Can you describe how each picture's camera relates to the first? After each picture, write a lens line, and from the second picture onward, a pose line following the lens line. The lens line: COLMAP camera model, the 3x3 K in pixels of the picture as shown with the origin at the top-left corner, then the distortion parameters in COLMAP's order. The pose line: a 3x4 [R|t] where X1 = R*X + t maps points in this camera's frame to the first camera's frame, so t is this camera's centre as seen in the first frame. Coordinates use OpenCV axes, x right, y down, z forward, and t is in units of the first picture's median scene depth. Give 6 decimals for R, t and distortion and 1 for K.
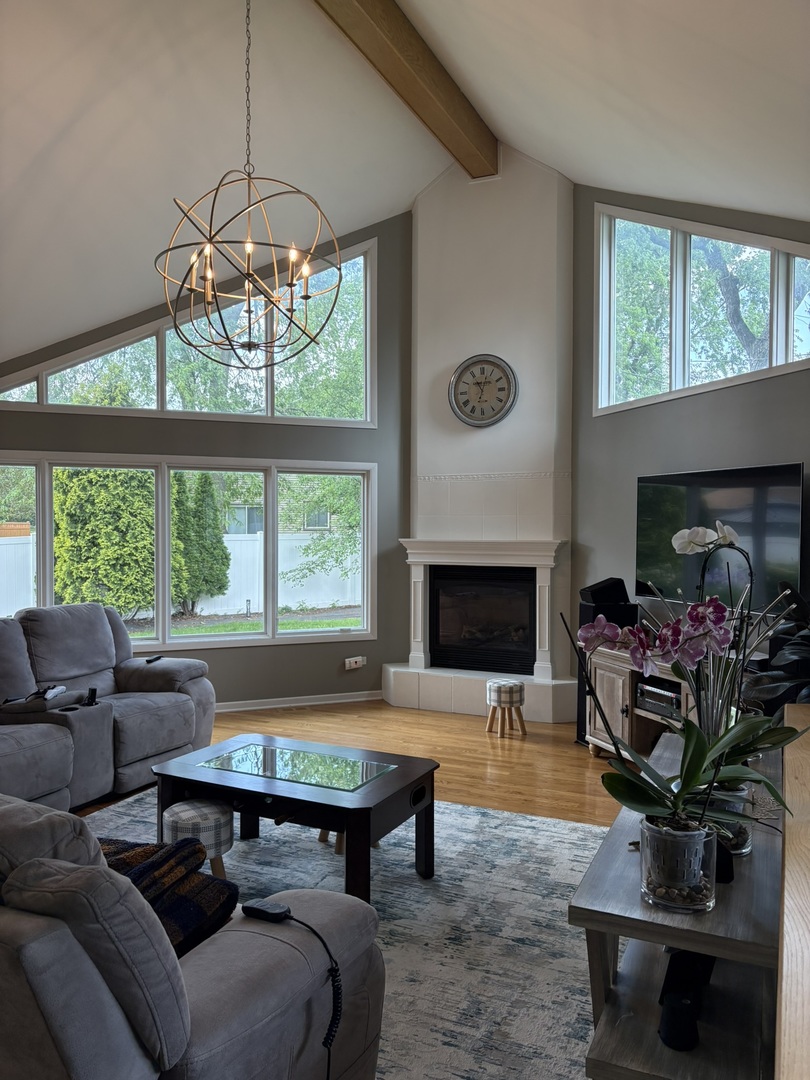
lens RADIAL K [[816.2, 0, 405.5], [0, 816.2, 542.2], [0, 0, 1]] dist [0.013424, -0.001123]
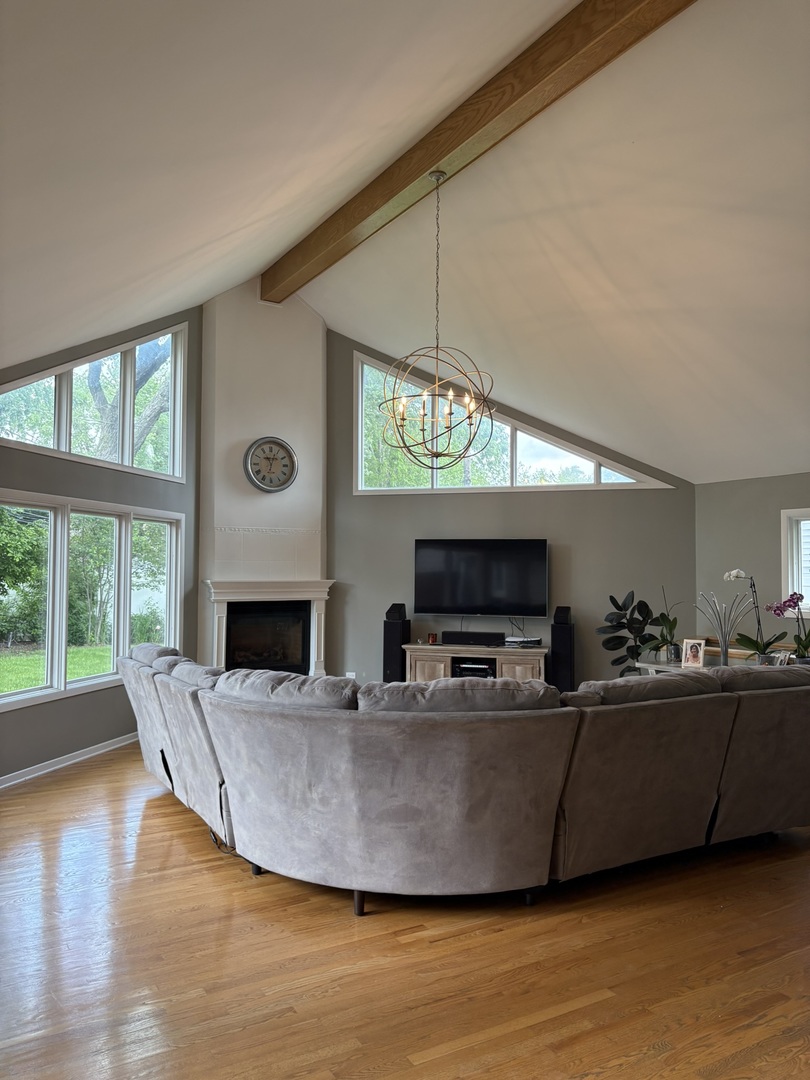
lens RADIAL K [[816.2, 0, 407.6], [0, 816.2, 537.4], [0, 0, 1]] dist [0.013424, -0.001123]
pose [[0.553993, 0.034401, 0.831810, -0.857256], [0.009836, 0.998806, -0.047858, -0.006169], [-0.832463, 0.034695, 0.552993, 0.108872]]
